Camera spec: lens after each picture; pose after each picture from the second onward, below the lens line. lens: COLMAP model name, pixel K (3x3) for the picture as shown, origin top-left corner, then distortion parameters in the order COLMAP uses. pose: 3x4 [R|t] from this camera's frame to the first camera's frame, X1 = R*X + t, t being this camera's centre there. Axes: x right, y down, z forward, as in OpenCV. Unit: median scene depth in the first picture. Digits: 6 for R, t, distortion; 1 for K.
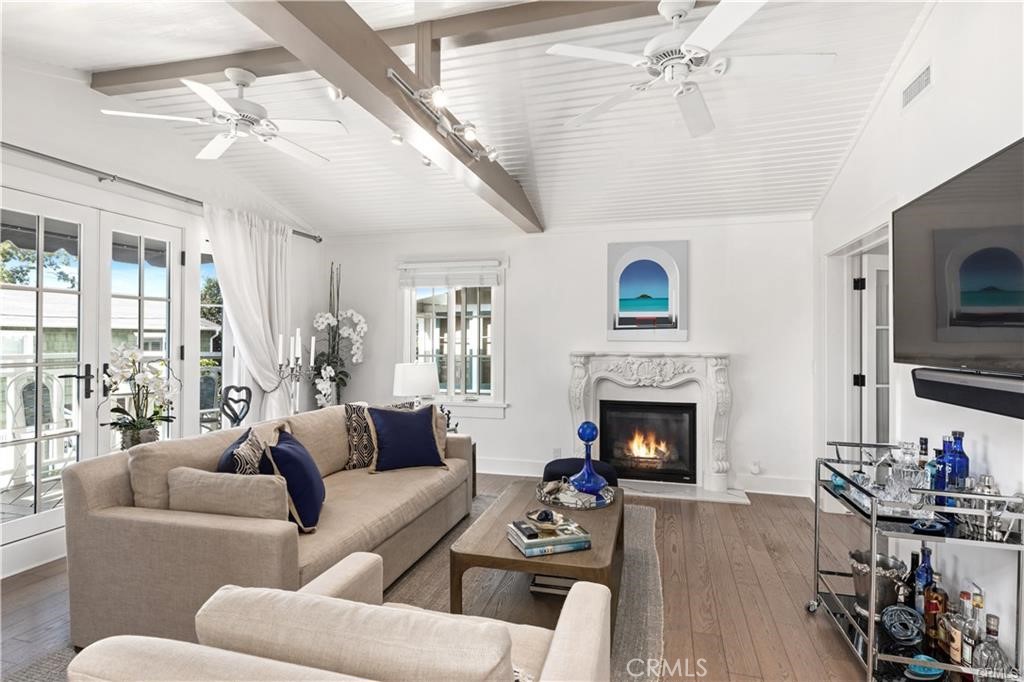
lens RADIAL K [[542.0, 0, 506.2], [0, 542.0, 340.3], [0, 0, 1]] dist [0.004268, 0.000107]
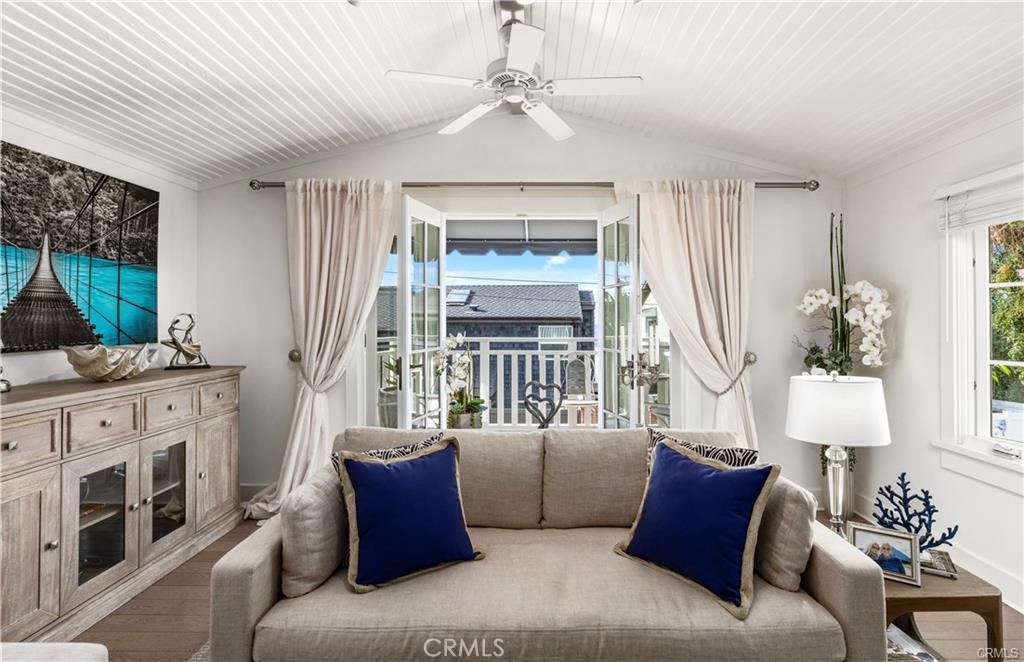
lens RADIAL K [[499.7, 0, 527.9], [0, 499.7, 310.7], [0, 0, 1]] dist [0.003014, 0.000301]
pose [[0.269119, -0.015840, -0.962977, 0.198587], [0.001811, 0.999871, -0.015941, -0.015807], [0.963105, 0.002546, 0.269113, 0.529081]]
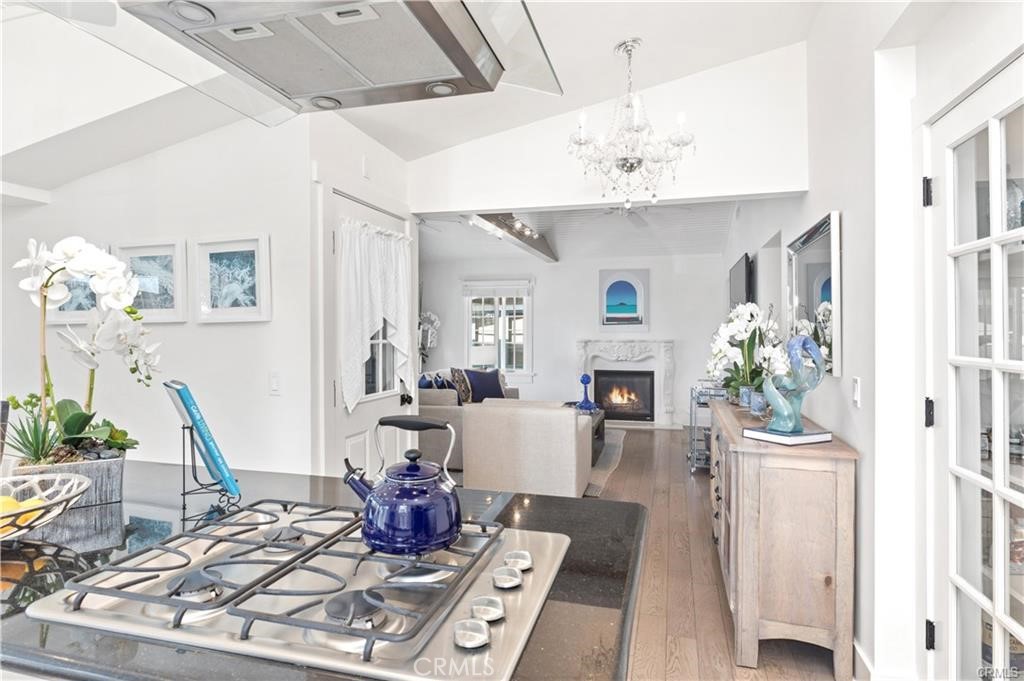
lens RADIAL K [[563.7, 0, 514.0], [0, 563.7, 337.6], [0, 0, 1]] dist [-0.003737, -0.000040]
pose [[0.999833, -0.003086, 0.018035, -0.091261], [0.002929, 0.999958, 0.008741, 0.002012], [-0.018061, -0.008686, 0.999799, -0.648148]]
